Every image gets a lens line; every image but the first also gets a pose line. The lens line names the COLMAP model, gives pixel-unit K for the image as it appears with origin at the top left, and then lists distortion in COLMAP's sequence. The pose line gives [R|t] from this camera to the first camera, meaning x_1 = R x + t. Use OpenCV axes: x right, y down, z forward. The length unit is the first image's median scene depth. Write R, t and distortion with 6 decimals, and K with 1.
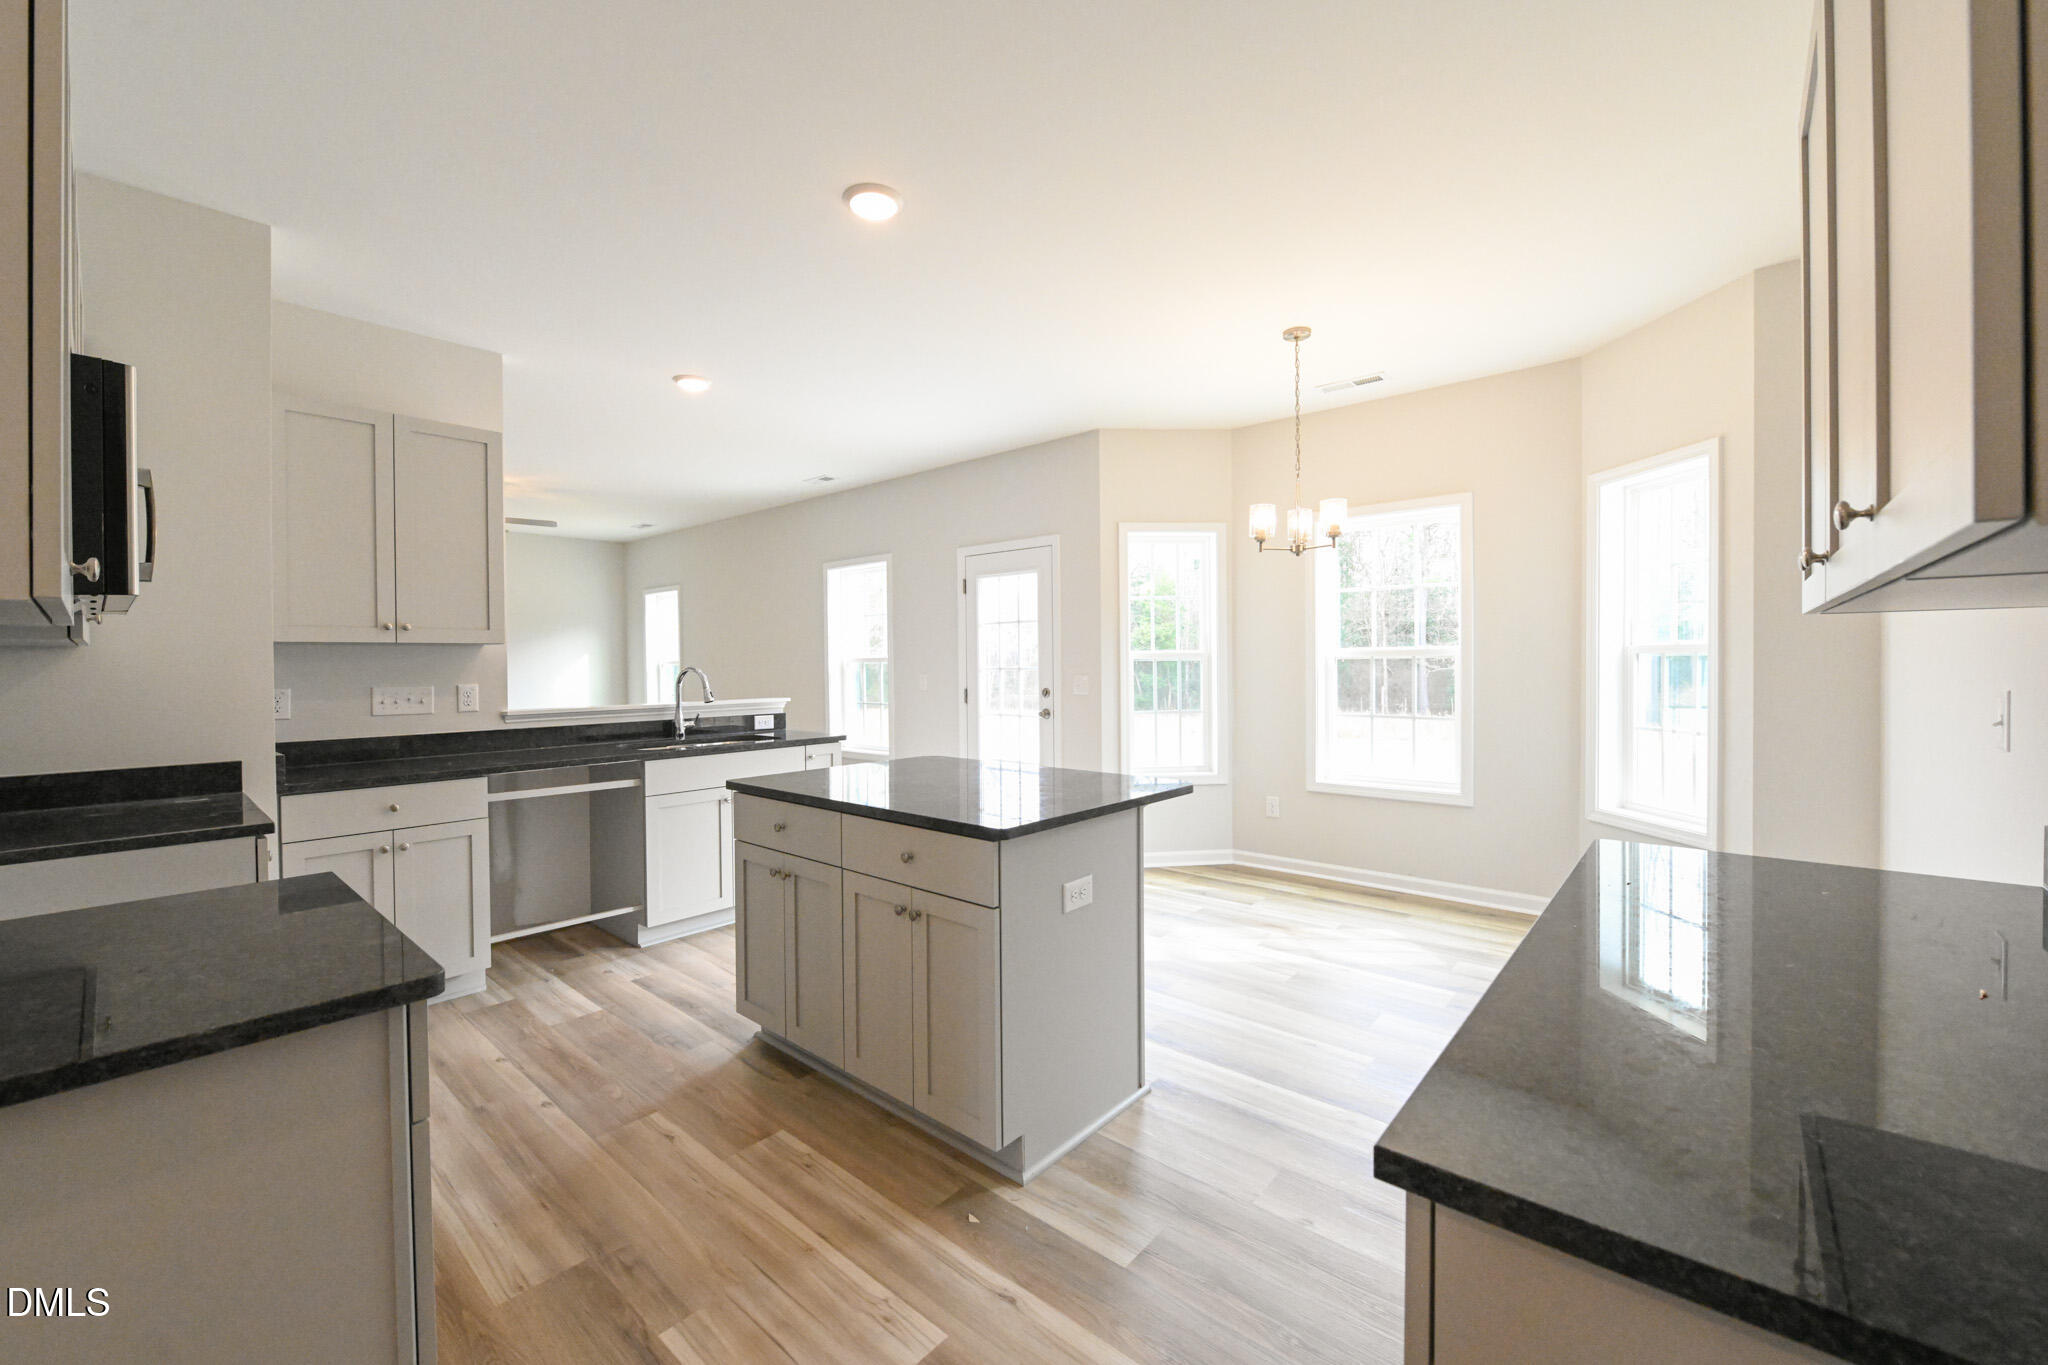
lens RADIAL K [[806.7, 0, 1023.9], [0, 806.7, 662.7], [0, 0, 1]] dist [-0.010639, -0.000241]
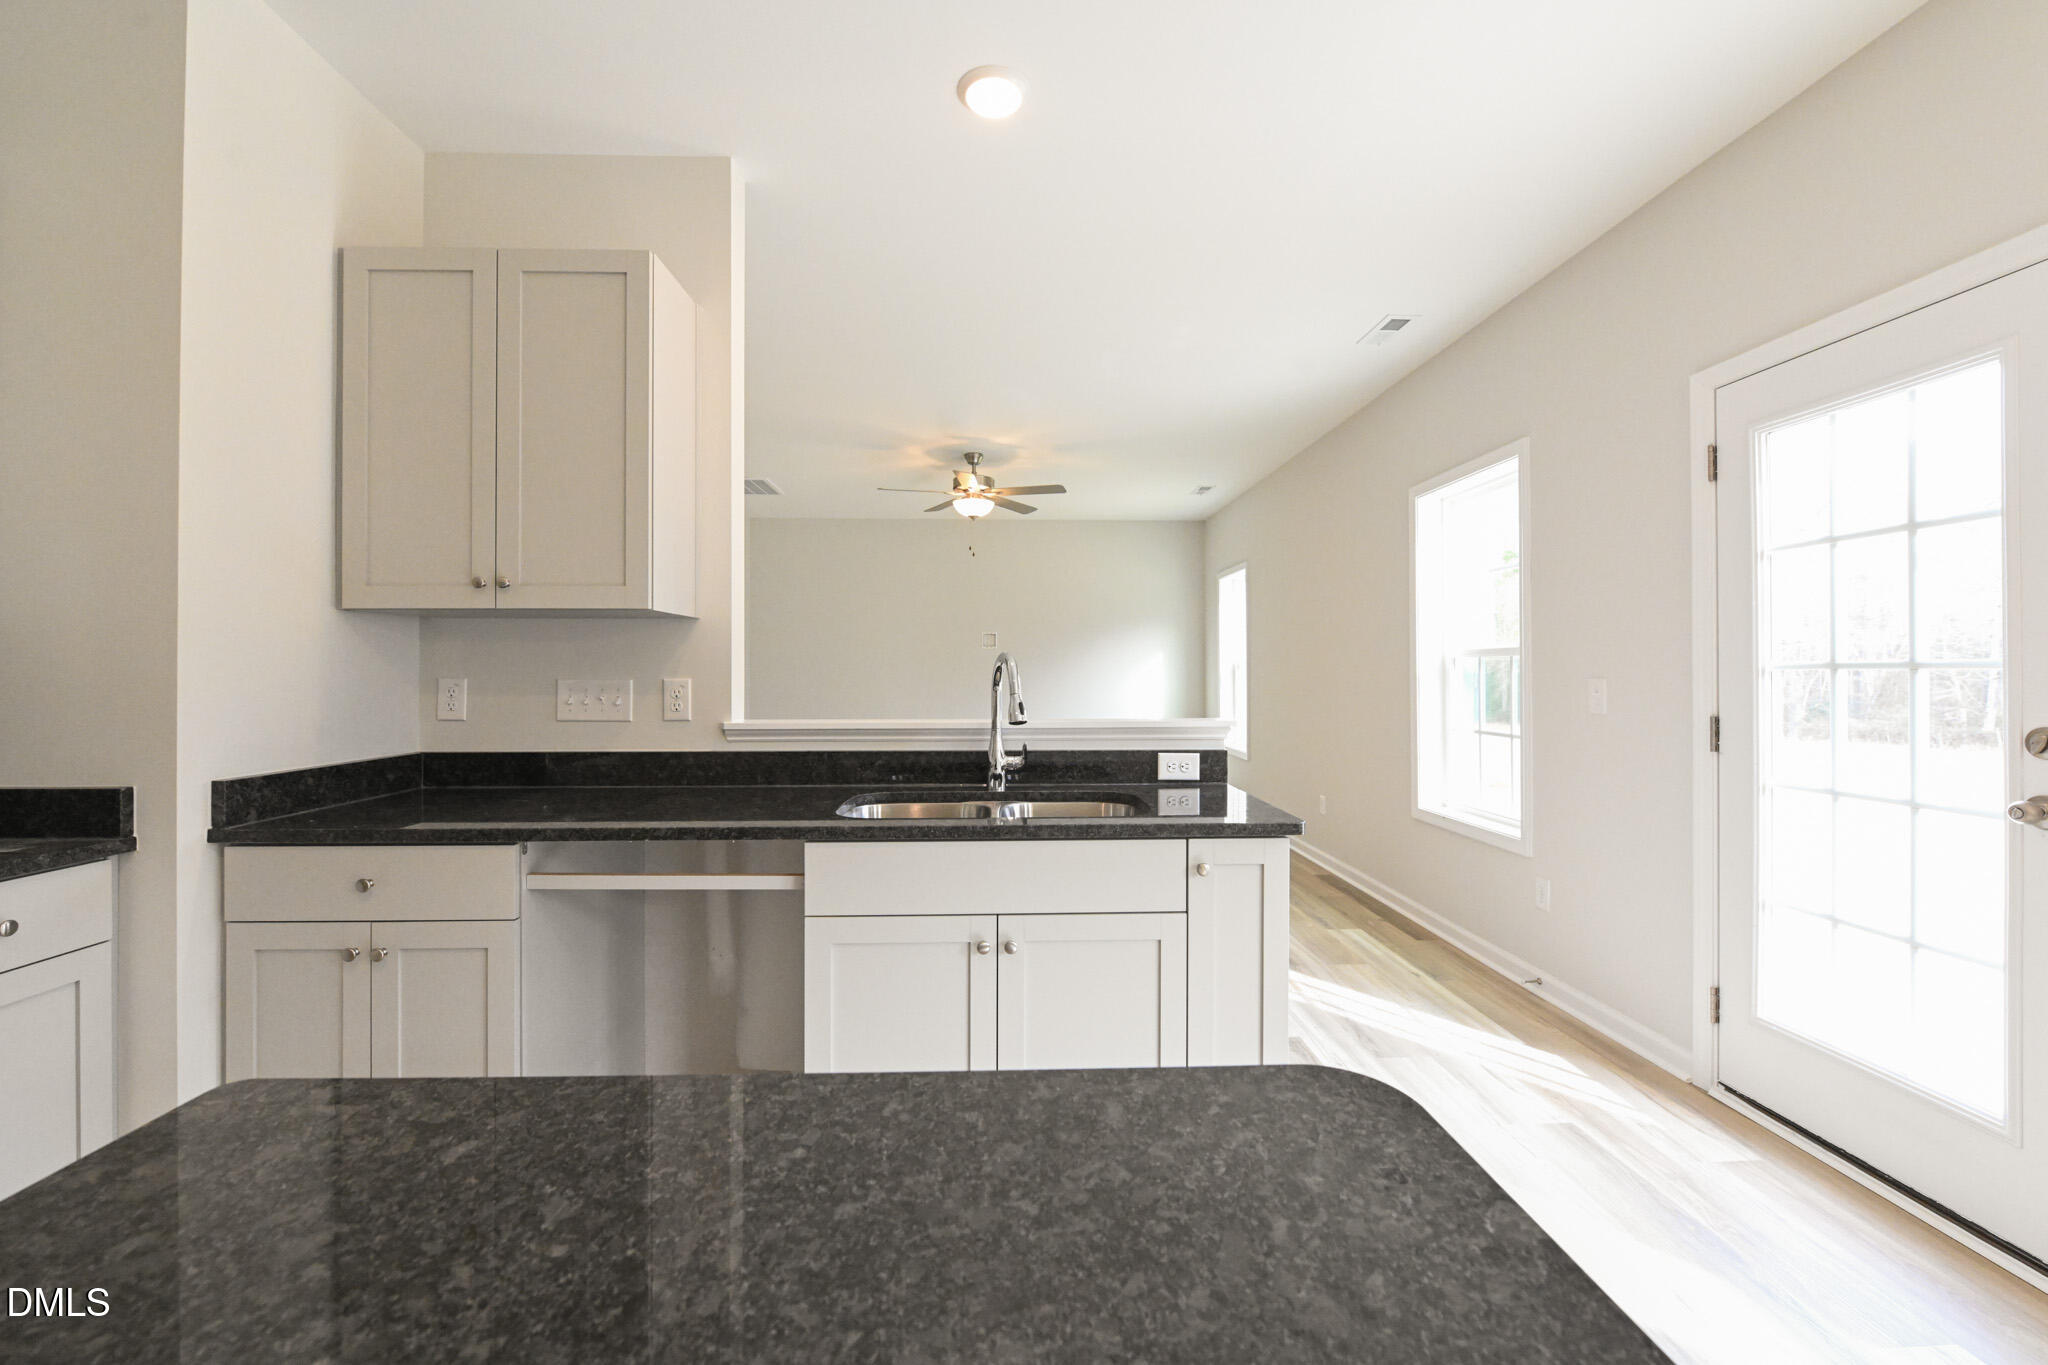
lens RADIAL K [[806.7, 0, 1025.8], [0, 806.7, 668.2], [0, 0, 1]] dist [-0.010639, -0.000241]
pose [[0.690029, 0.003814, -0.723772, -0.028607], [-0.005740, 0.999984, -0.000203, 0.015403], [0.723759, 0.004294, 0.690039, 0.660216]]
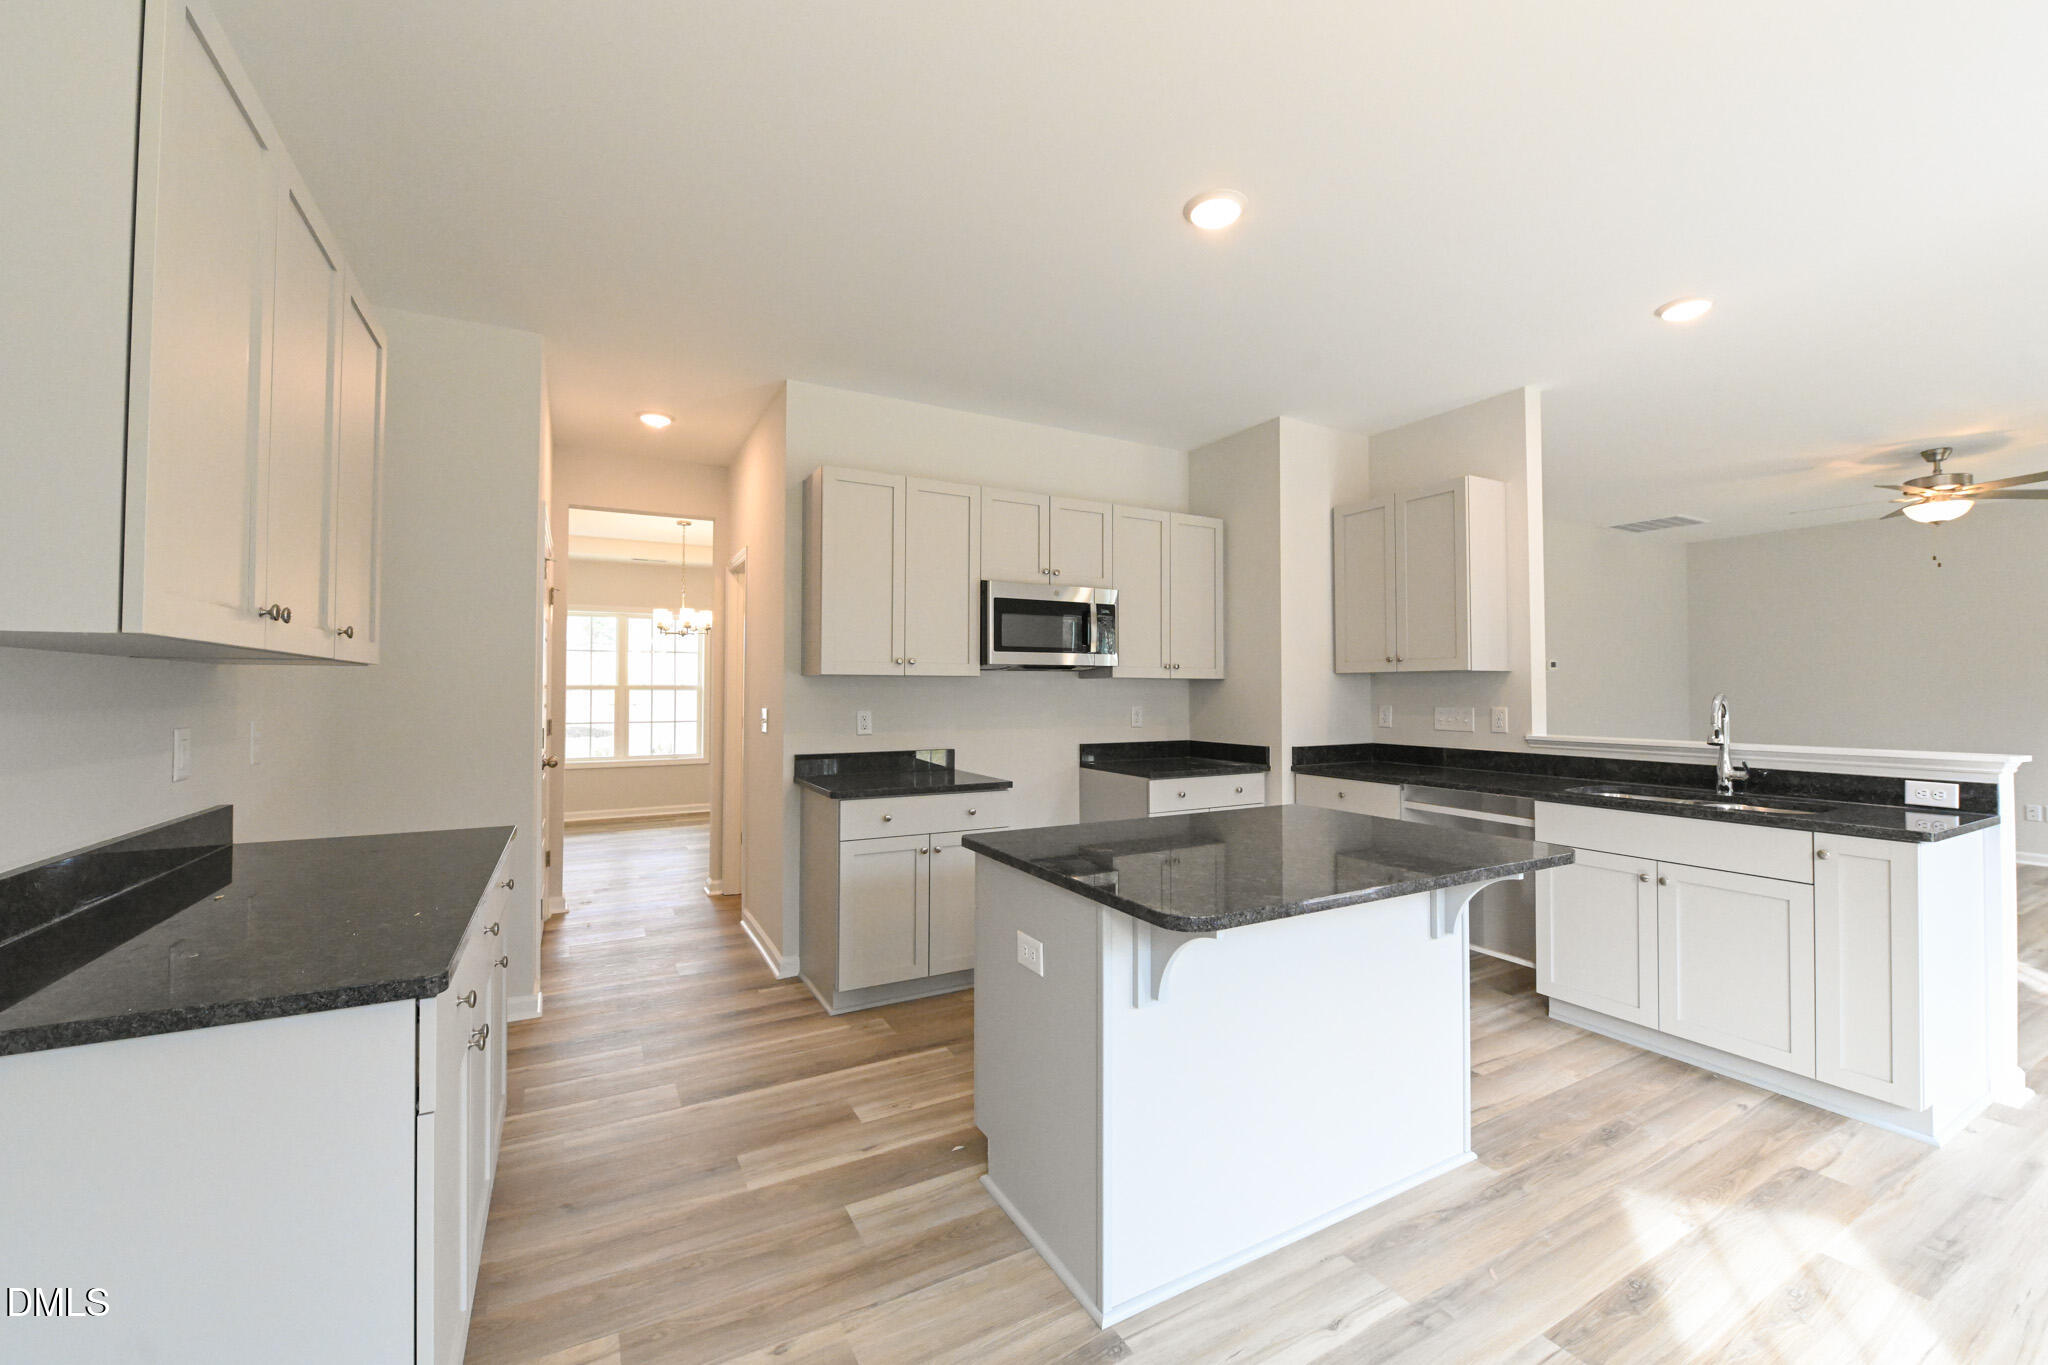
lens RADIAL K [[806.7, 0, 1026.6], [0, 806.7, 673.5], [0, 0, 1]] dist [-0.010639, -0.000241]
pose [[-0.343854, -0.011680, -0.938950, 0.468567], [0.003052, 0.999903, -0.013556, -0.004874], [0.939018, -0.007527, -0.343786, 0.676383]]
